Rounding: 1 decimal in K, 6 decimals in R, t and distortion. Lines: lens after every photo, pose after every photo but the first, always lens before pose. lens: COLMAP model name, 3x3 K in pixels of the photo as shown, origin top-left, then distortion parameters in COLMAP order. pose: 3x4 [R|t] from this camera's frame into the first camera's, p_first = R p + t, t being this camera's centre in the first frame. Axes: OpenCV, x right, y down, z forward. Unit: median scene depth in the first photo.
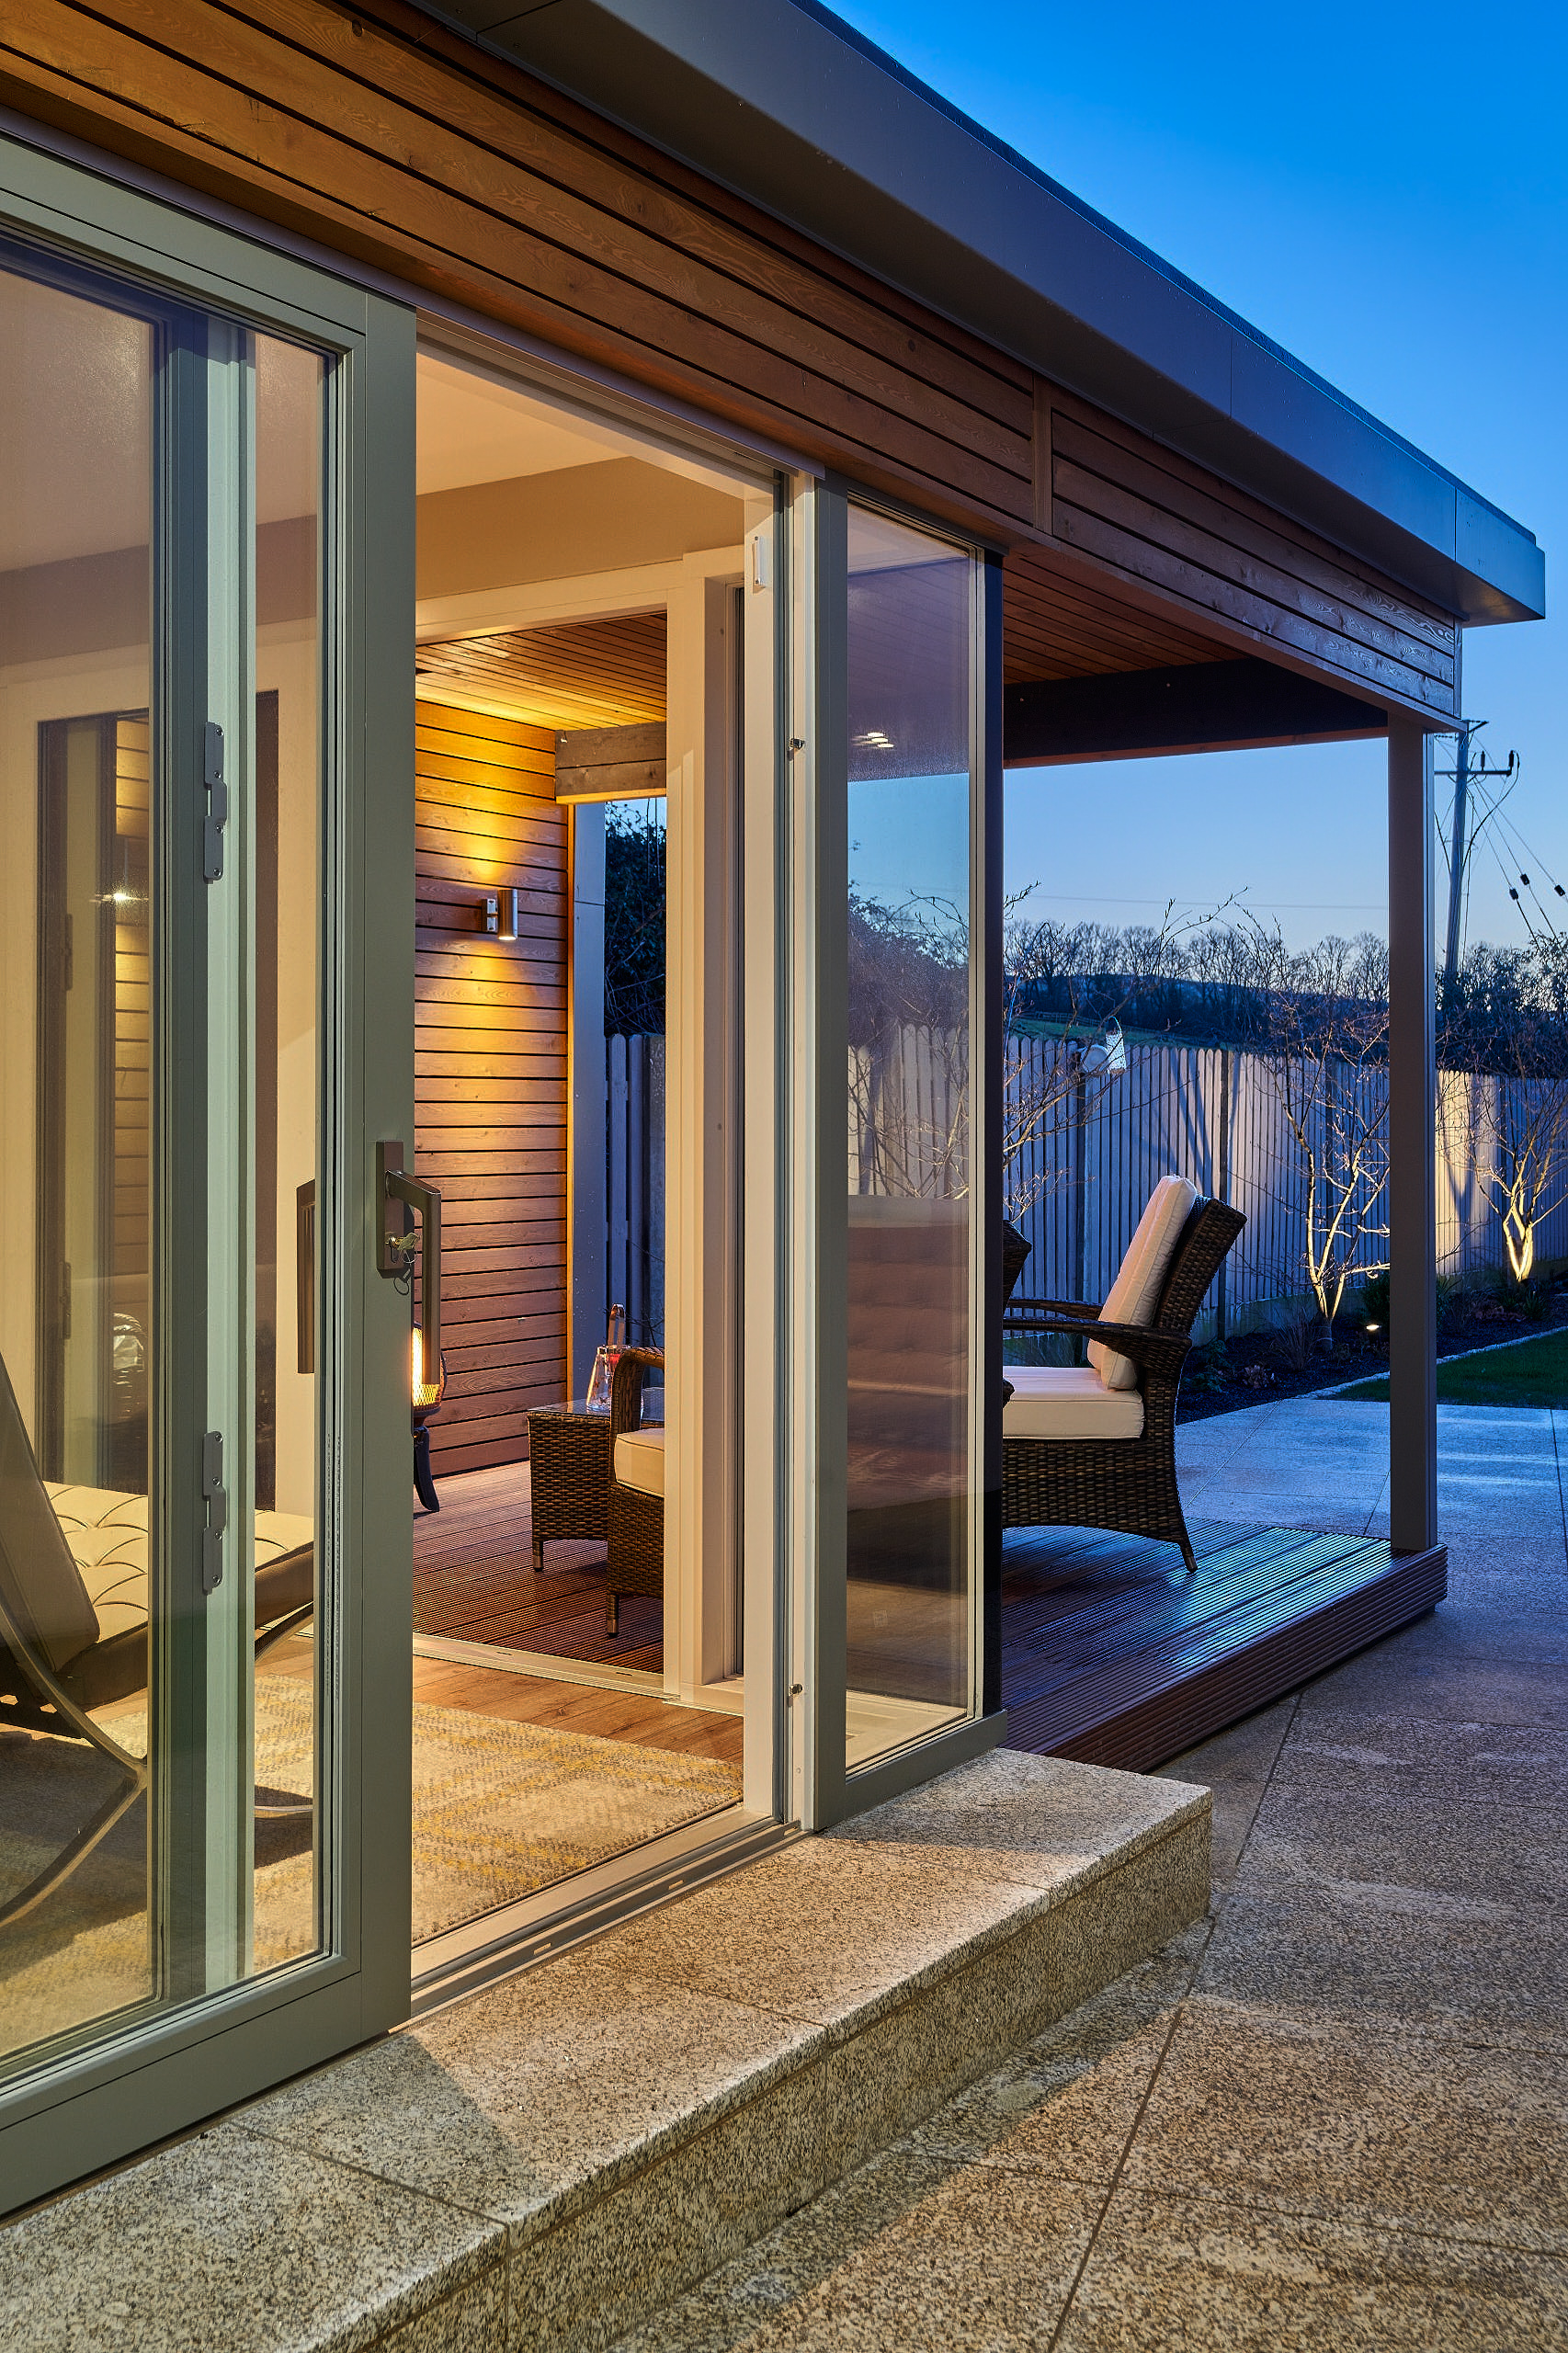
lens RADIAL K [[2344.0, 0, 805.9], [0, 2344.0, 1093.5], [0, 0, 1]] dist [0.003219, 0.000000]
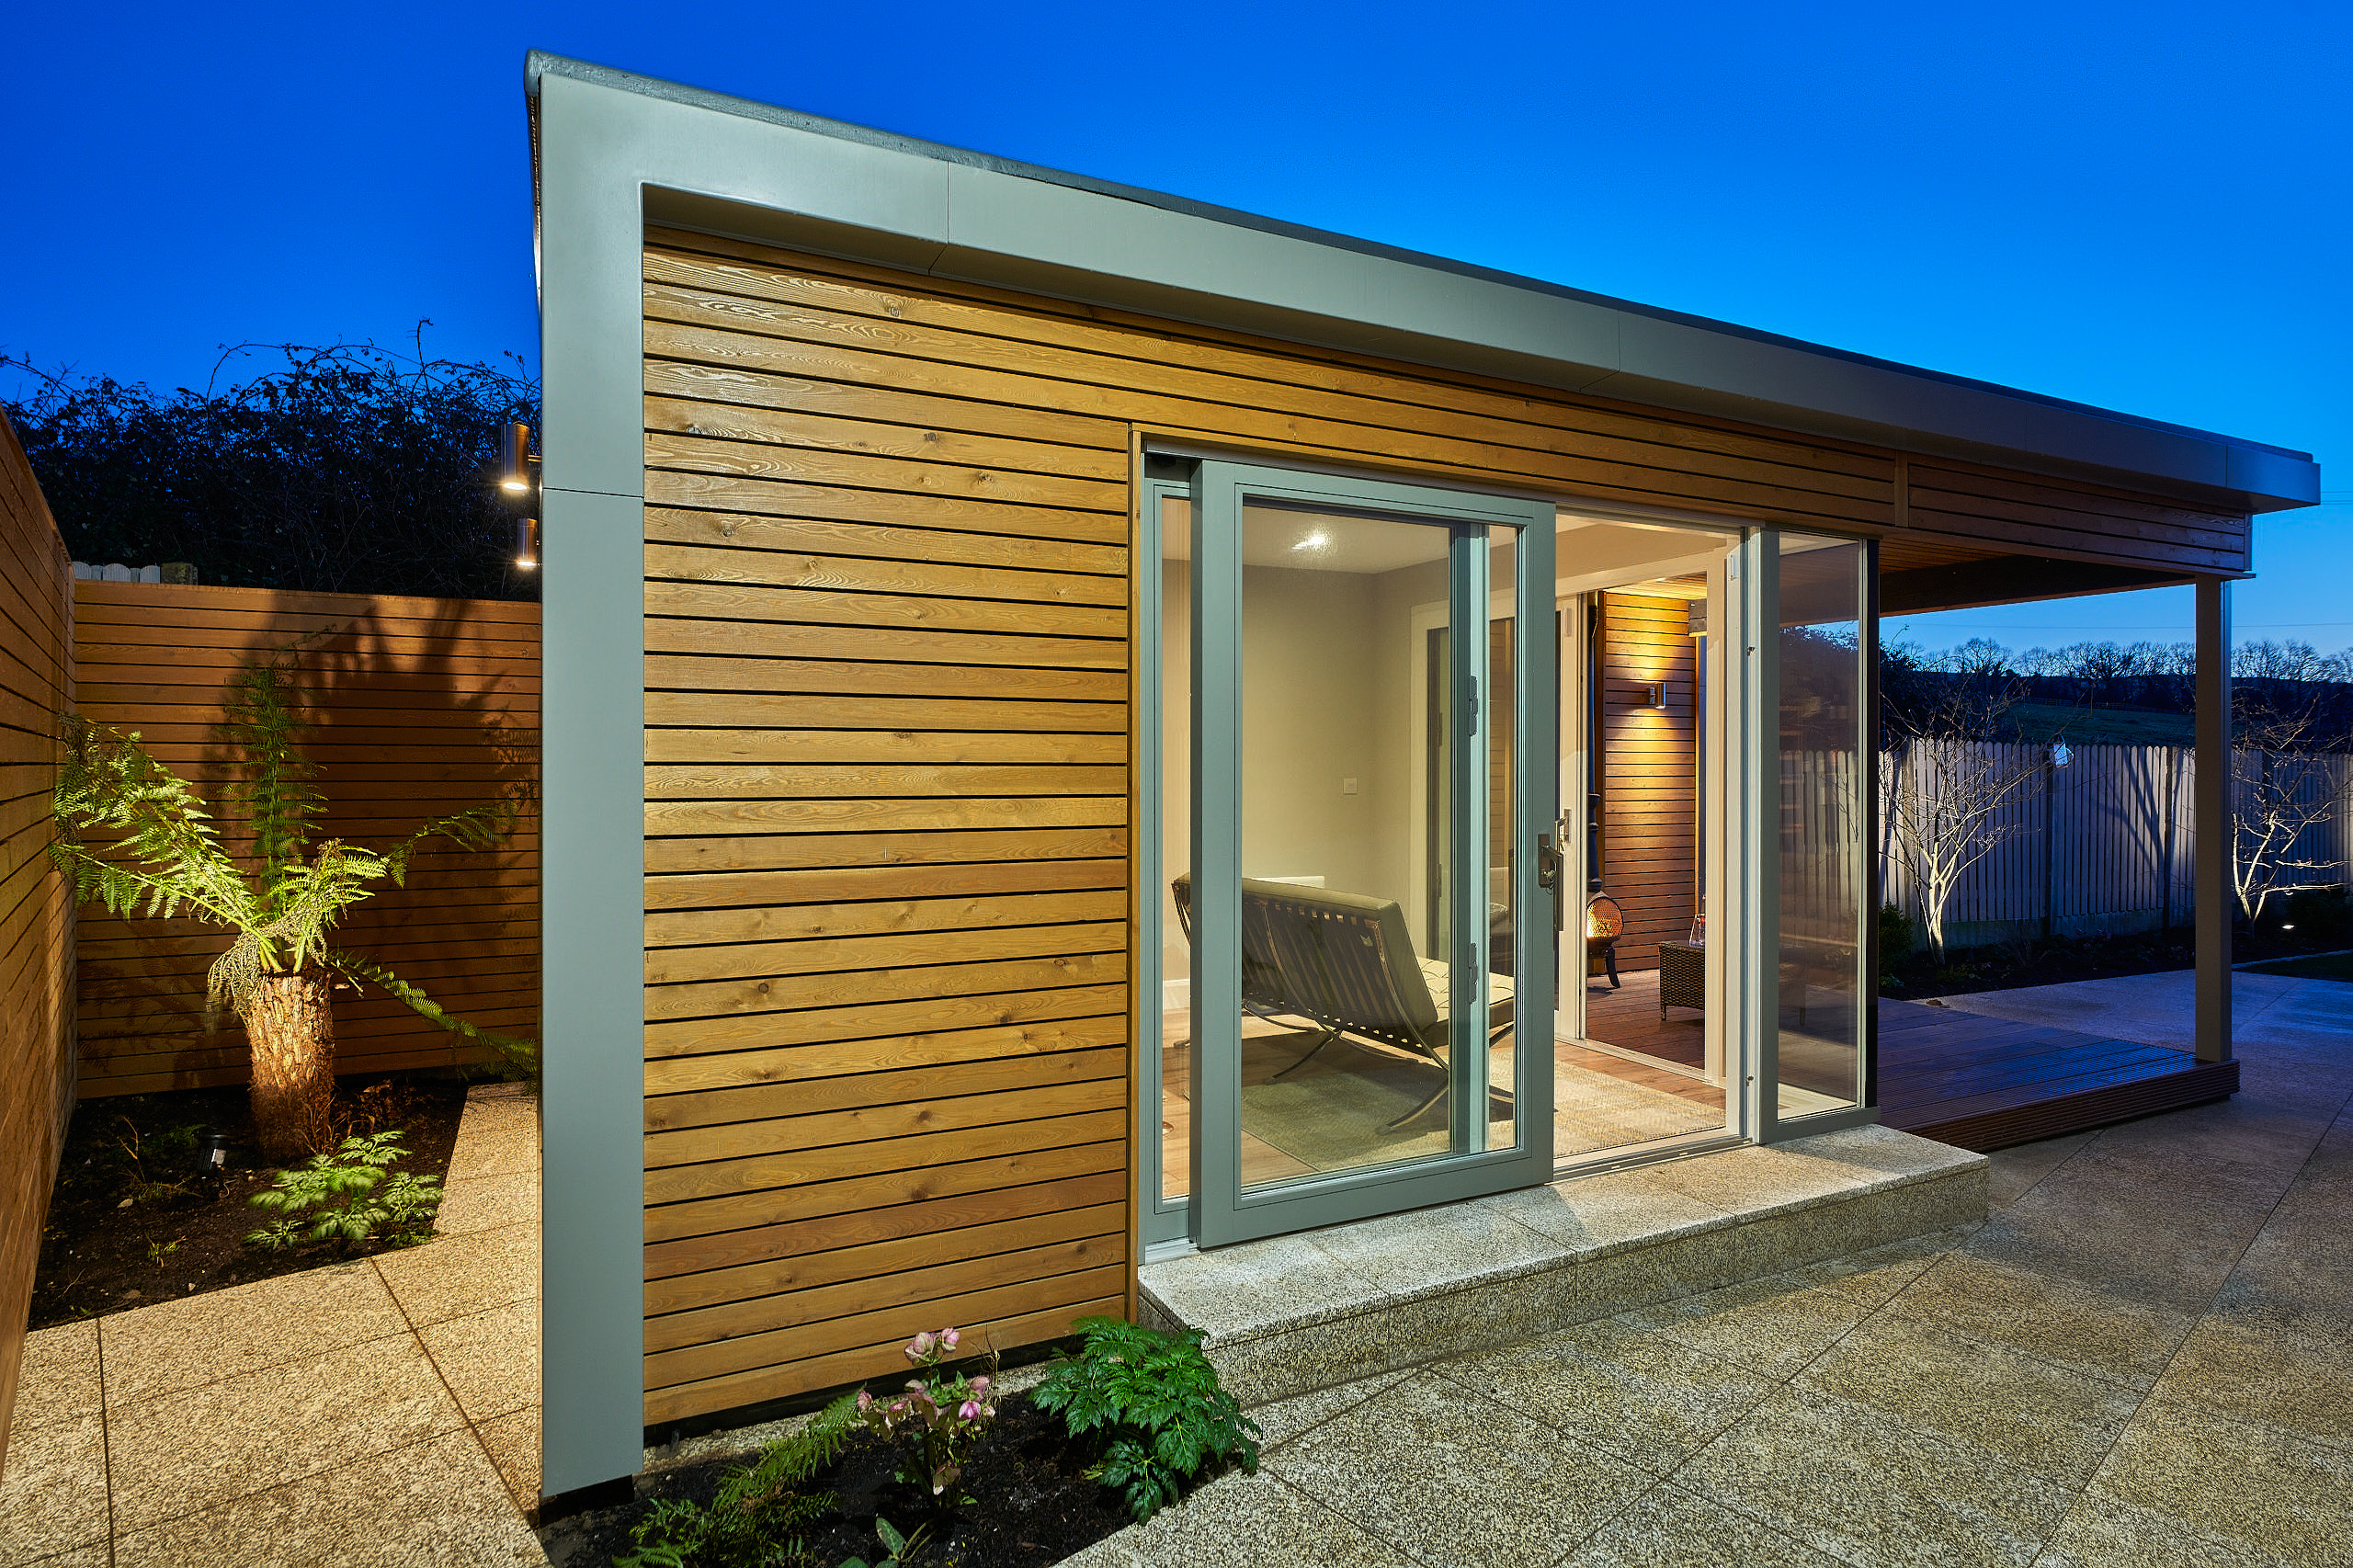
lens RADIAL K [[1253.6, 0, 1158.5], [0, 1253.6, 809.7], [0, 0, 1]] dist [-0.004709, 0.000219]
pose [[0.854092, 0.014639, -0.519916, 0.126110], [0.006366, 0.999235, 0.038593, -0.045053], [0.520083, -0.036271, 0.853345, -0.273524]]
